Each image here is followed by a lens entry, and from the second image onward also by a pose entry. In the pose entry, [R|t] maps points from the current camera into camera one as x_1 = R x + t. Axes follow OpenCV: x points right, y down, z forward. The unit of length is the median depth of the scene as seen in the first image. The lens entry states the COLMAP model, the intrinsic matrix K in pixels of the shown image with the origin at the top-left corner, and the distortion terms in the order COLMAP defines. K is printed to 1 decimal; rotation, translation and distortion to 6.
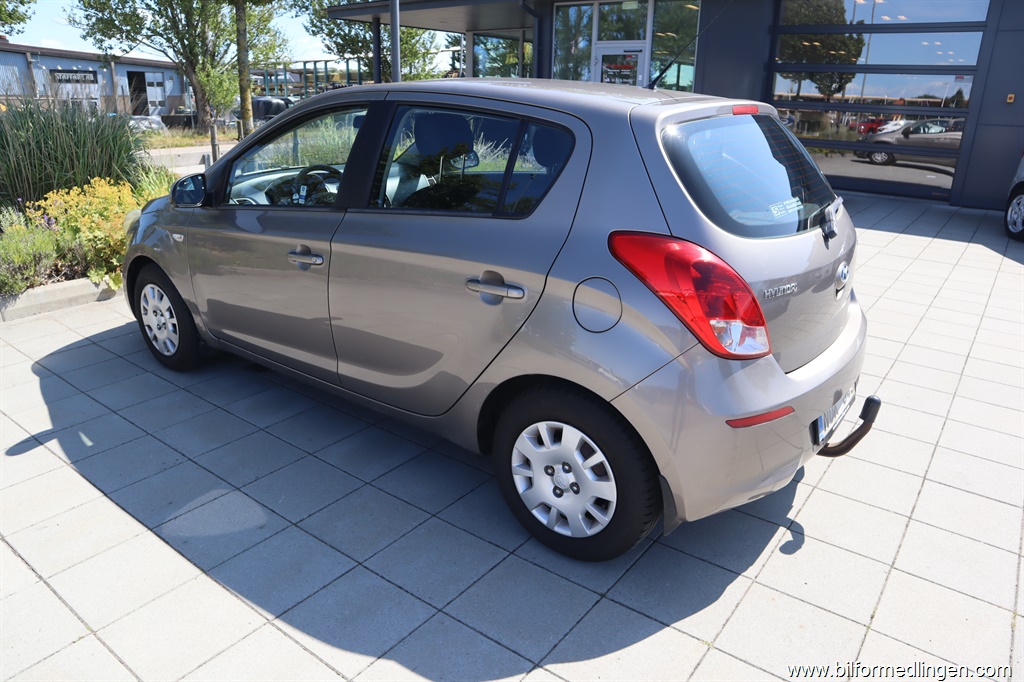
lens RADIAL K [[704.8, 0, 512.0], [0, 704.8, 341.0], [0, 0, 1]] dist [-0.118951, 0.070889]
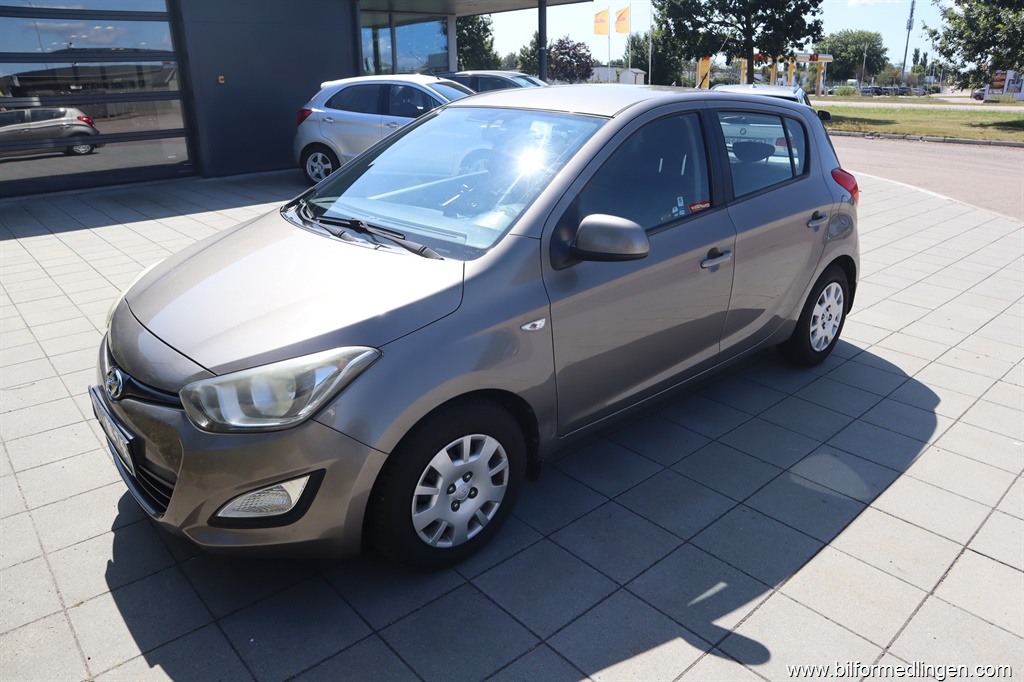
lens RADIAL K [[704.8, 0, 512.0], [0, 704.8, 341.0], [0, 0, 1]] dist [-0.118951, 0.070889]
pose [[0.194801, -0.364469, 0.910612, -1.337113], [0.338664, 0.896295, 0.286290, -0.407231], [-0.920521, 0.252622, 0.298032, 0.976793]]
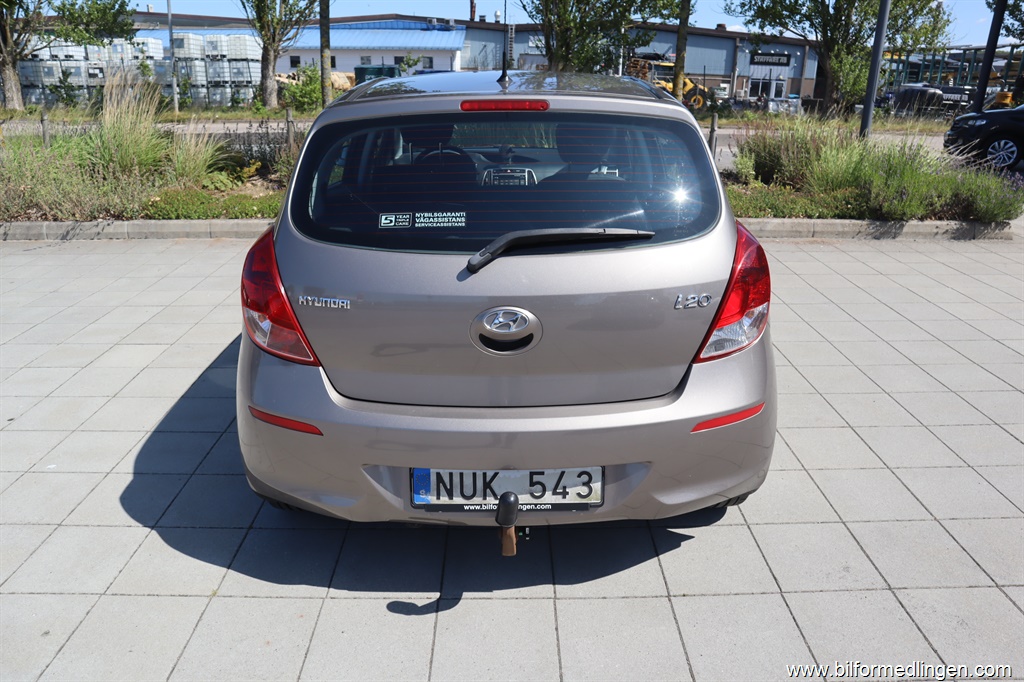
lens RADIAL K [[704.8, 0, 512.0], [0, 704.8, 341.0], [0, 0, 1]] dist [-0.118951, 0.070889]
pose [[0.608161, 0.278506, -0.743354, 0.903873], [-0.263039, 0.954231, 0.142313, -0.163204], [0.748966, 0.108982, 0.653584, 0.415082]]
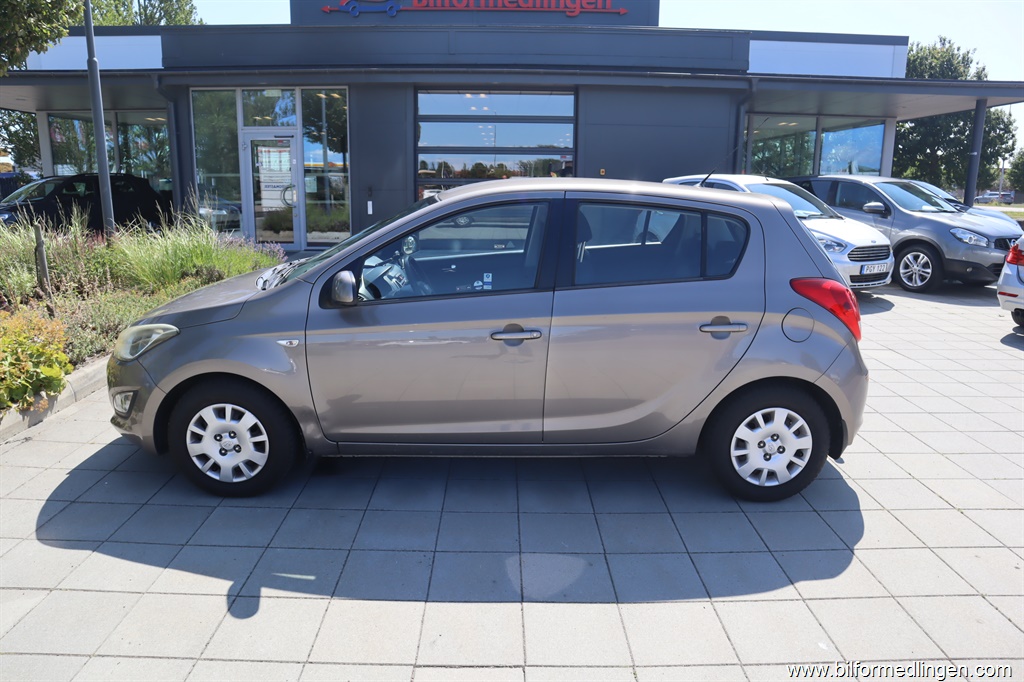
lens RADIAL K [[704.8, 0, 512.0], [0, 704.8, 341.0], [0, 0, 1]] dist [-0.118951, 0.070889]
pose [[0.793077, -0.147912, 0.590889, -0.958089], [0.207407, 0.977676, -0.033644, -0.070333], [-0.572722, 0.149237, 0.806051, 0.077261]]
